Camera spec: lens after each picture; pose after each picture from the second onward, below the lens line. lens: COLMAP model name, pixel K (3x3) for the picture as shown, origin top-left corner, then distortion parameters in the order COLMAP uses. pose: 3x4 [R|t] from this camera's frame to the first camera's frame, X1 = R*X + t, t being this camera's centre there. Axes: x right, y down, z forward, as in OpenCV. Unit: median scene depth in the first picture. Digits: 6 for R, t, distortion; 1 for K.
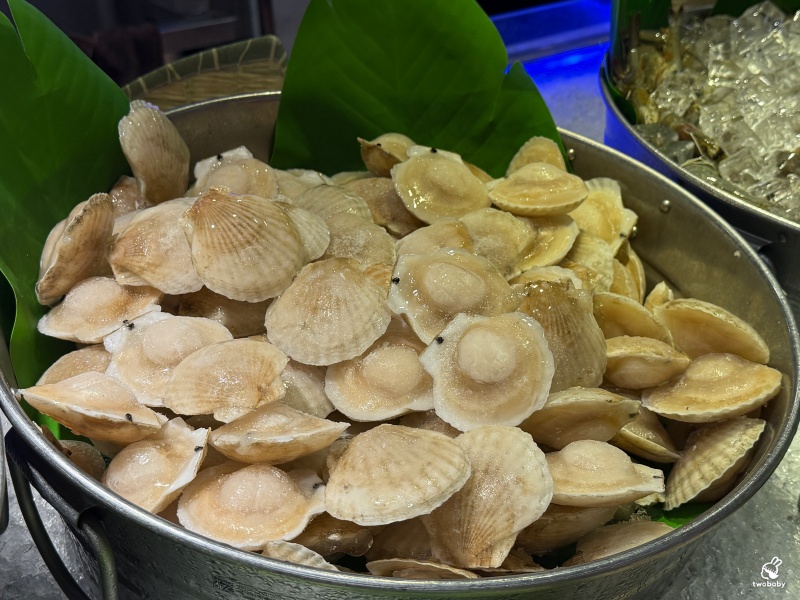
lens RADIAL K [[1062.5, 0, 402.0], [0, 1062.5, 298.4], [0, 0, 1]] dist [0.179506, 0.000000]
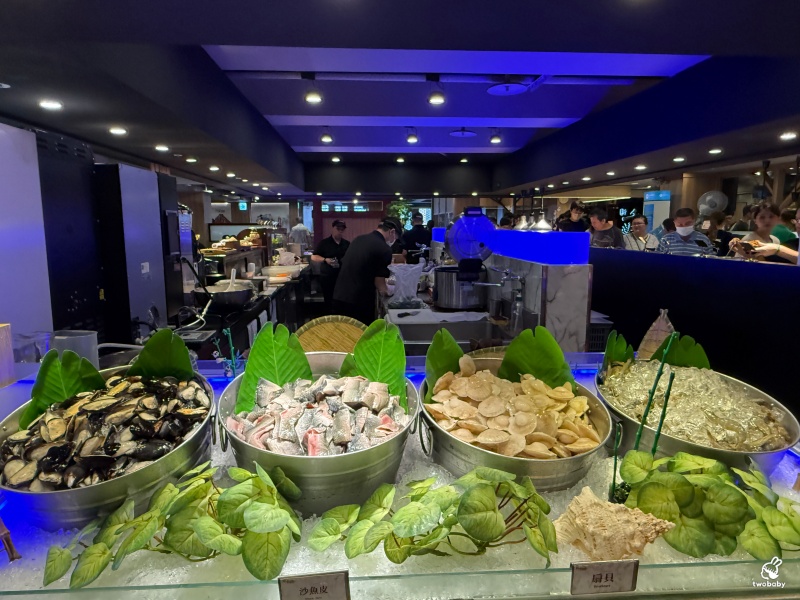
lens RADIAL K [[516.3, 0, 399.1], [0, 516.3, 300.3], [0, 0, 1]] dist [-0.002412, -0.000504]
pose [[0.883790, 0.109308, -0.454936, 0.480351], [-0.250219, 0.932022, -0.262154, 0.245208], [0.395355, 0.345523, 0.851063, -1.036004]]
